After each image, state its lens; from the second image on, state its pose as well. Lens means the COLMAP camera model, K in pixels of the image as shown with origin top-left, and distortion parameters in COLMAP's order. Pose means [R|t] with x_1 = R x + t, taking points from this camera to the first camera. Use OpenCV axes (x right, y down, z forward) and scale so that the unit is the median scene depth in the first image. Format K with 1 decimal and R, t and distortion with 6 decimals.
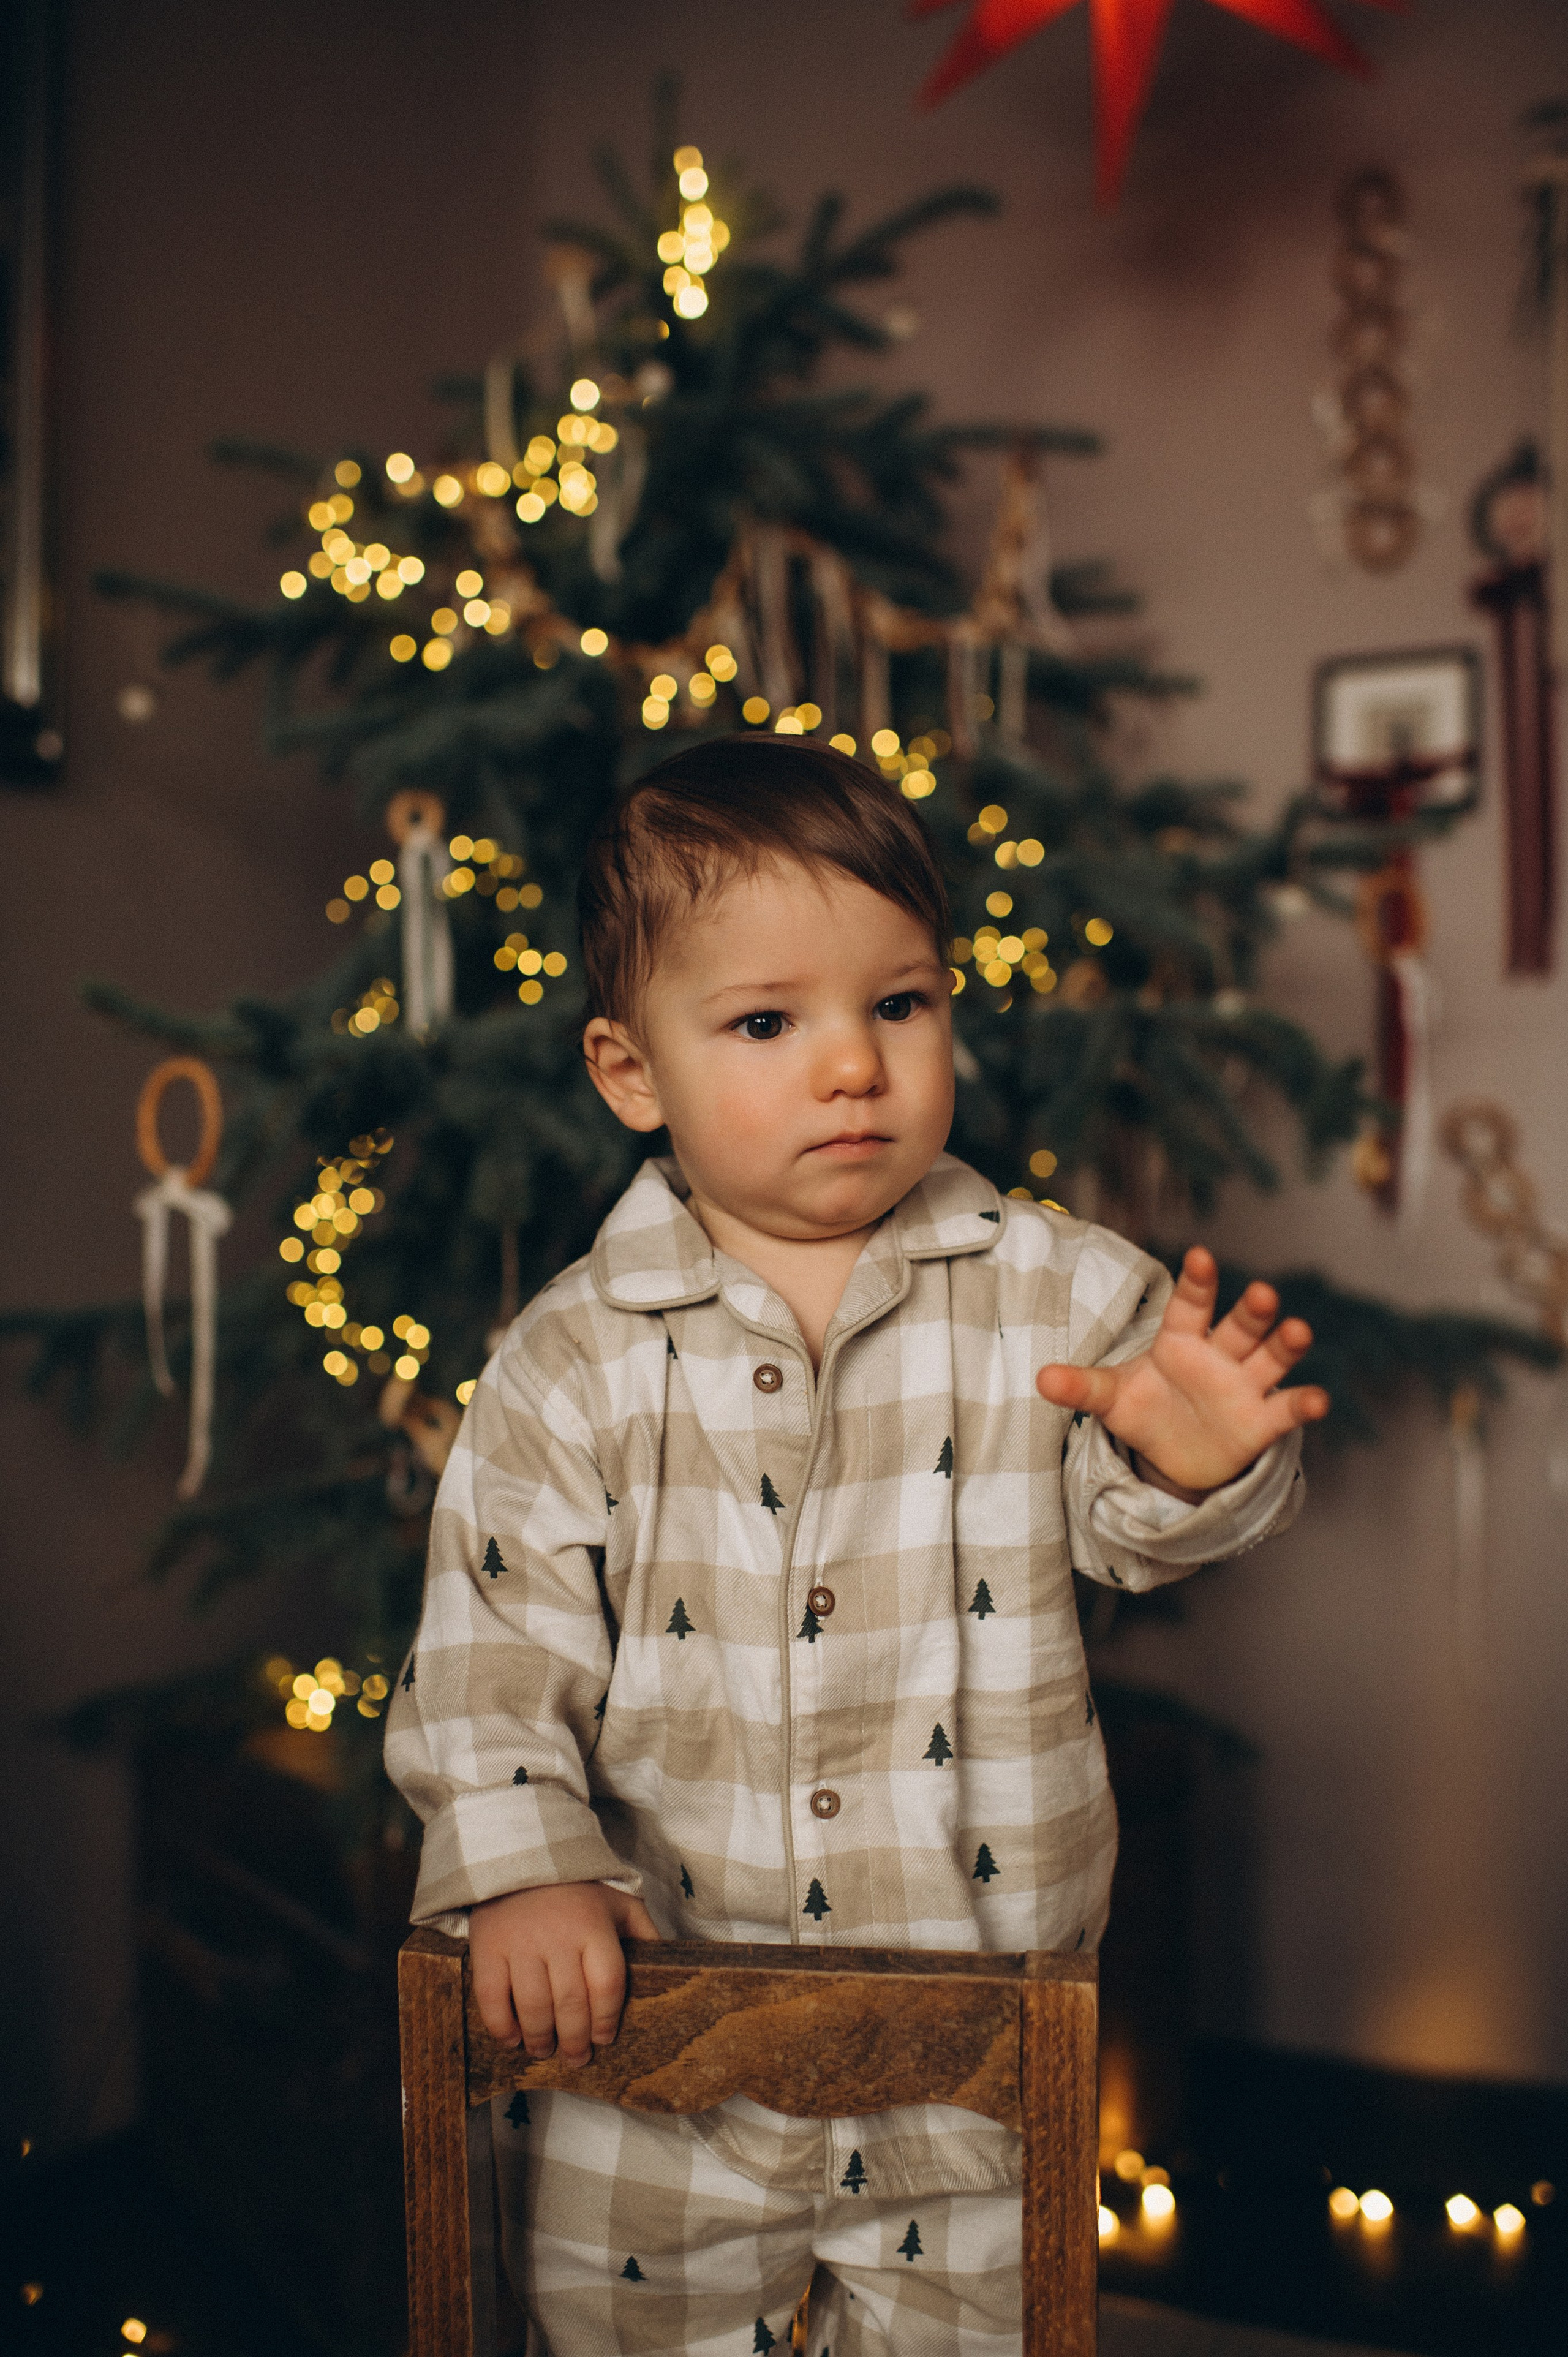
lens RADIAL K [[2324.5, 0, 658.3], [0, 2324.5, 1277.3], [0, 0, 1]] dist [-0.062752, 0.007213]
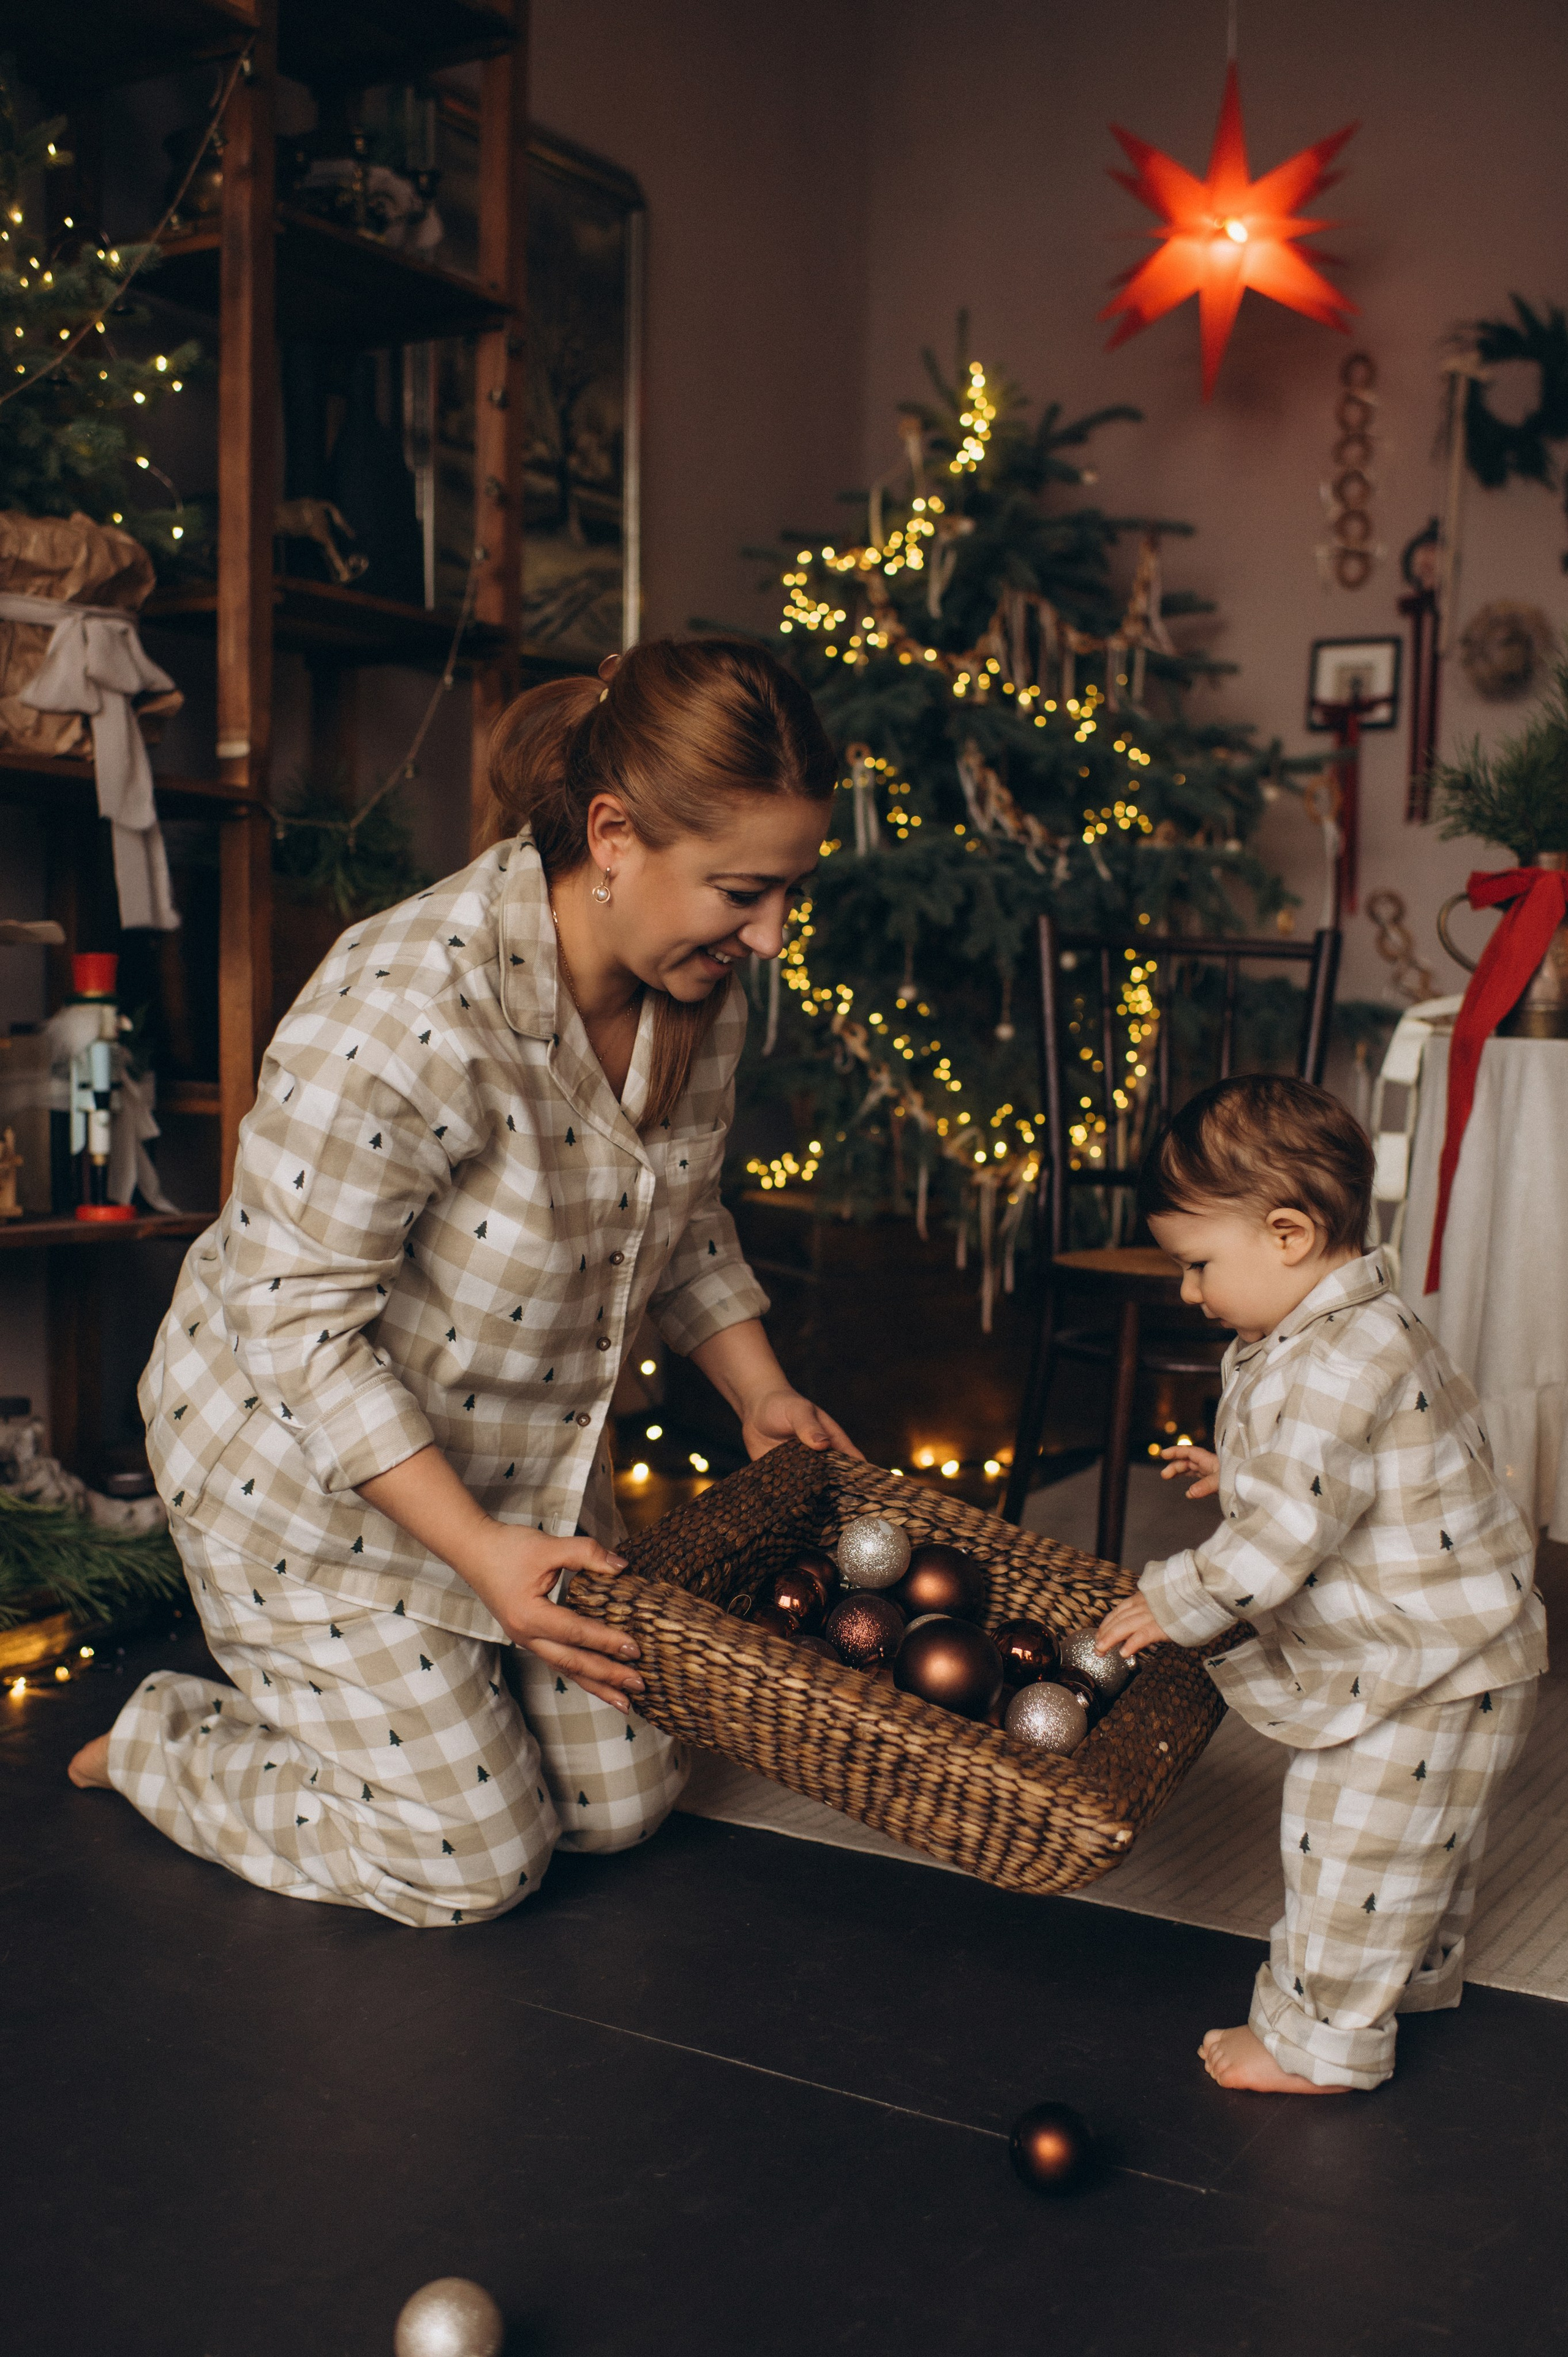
lens RADIAL K [[2522.9, 0, 685.8], [0, 2522.9, 1262.9], [0, 0, 1]] dist [0.074073, -0.194436]
pose [[0.999309, 0.022566, -0.029547, -0.159815], [-0.019960, 0.996121, 0.085702, 0.068108], [0.031366, -0.085053, 0.995883, -1.226523]]
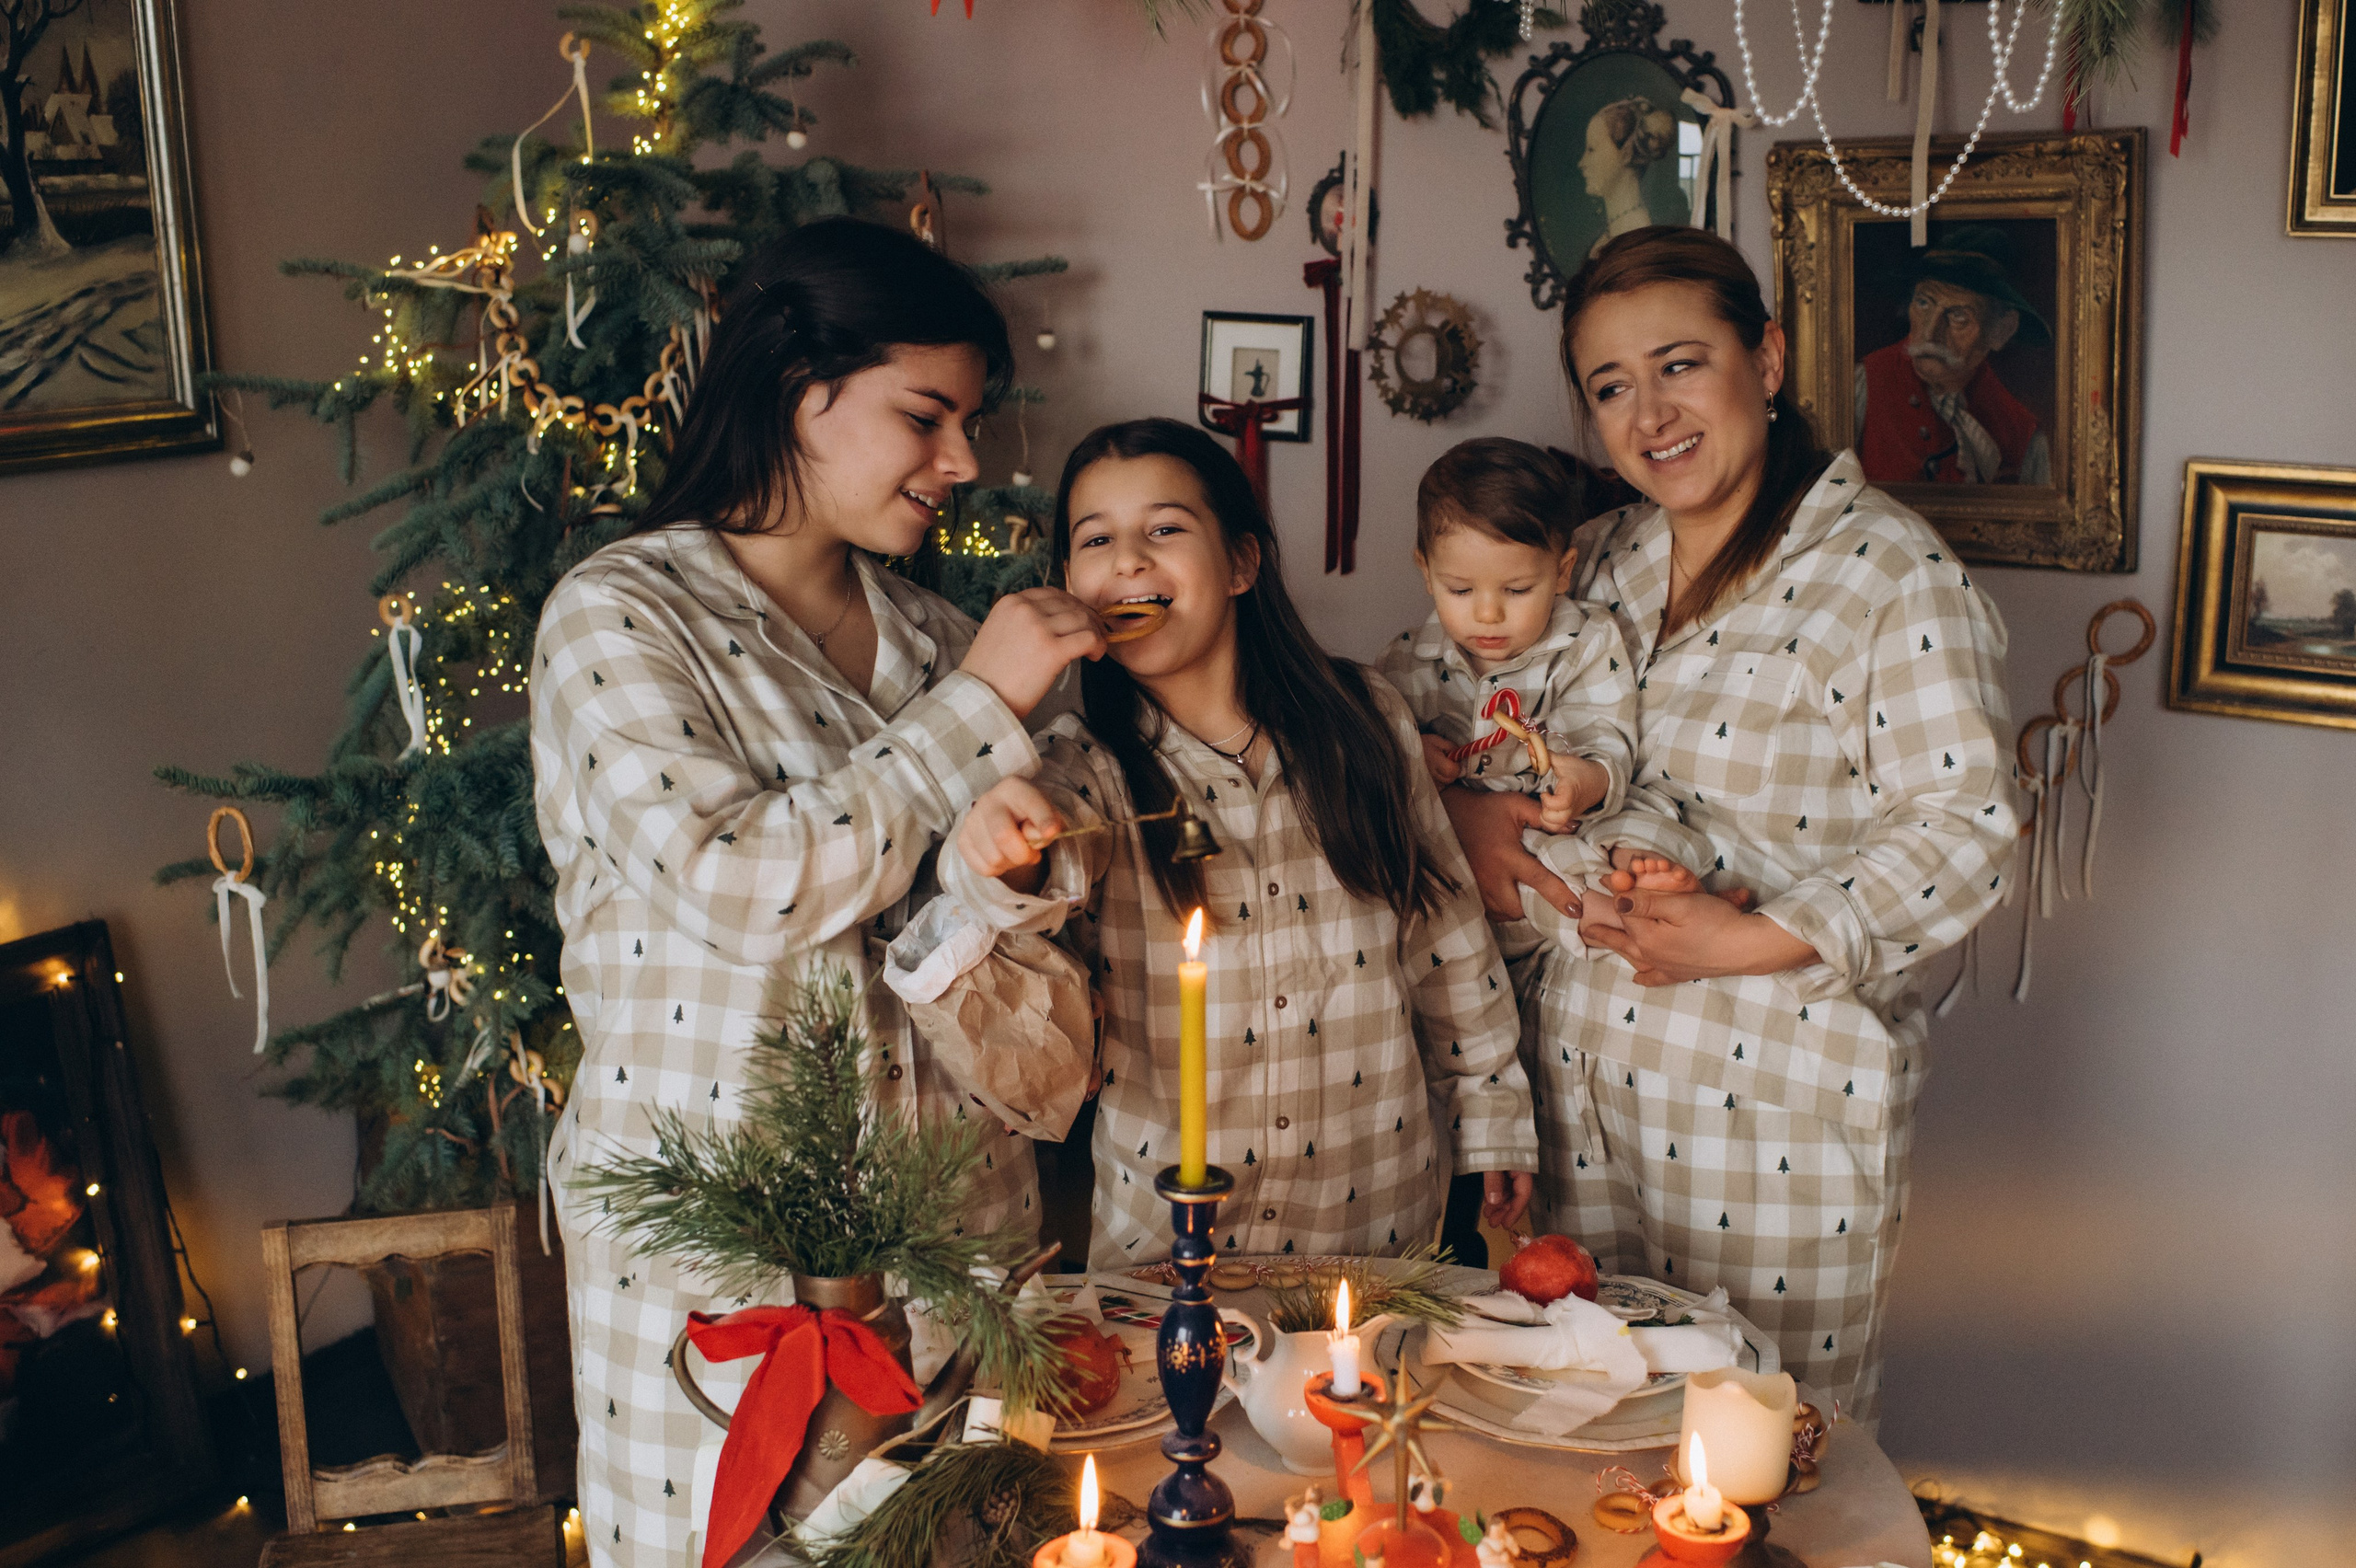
lens RADIAL K [[2666.0, 0, 1340.6], [0, 2666.0, 708.1], [0, 0, 1]] dist [0.063388, -0.186364]
pose [[0.999421, 0.015252, -0.030415, 0.488746], [-0.008186, 0.975427, 0.220172, -0.450522], [0.033026, -0.219795, 0.974987, -0.609174]]
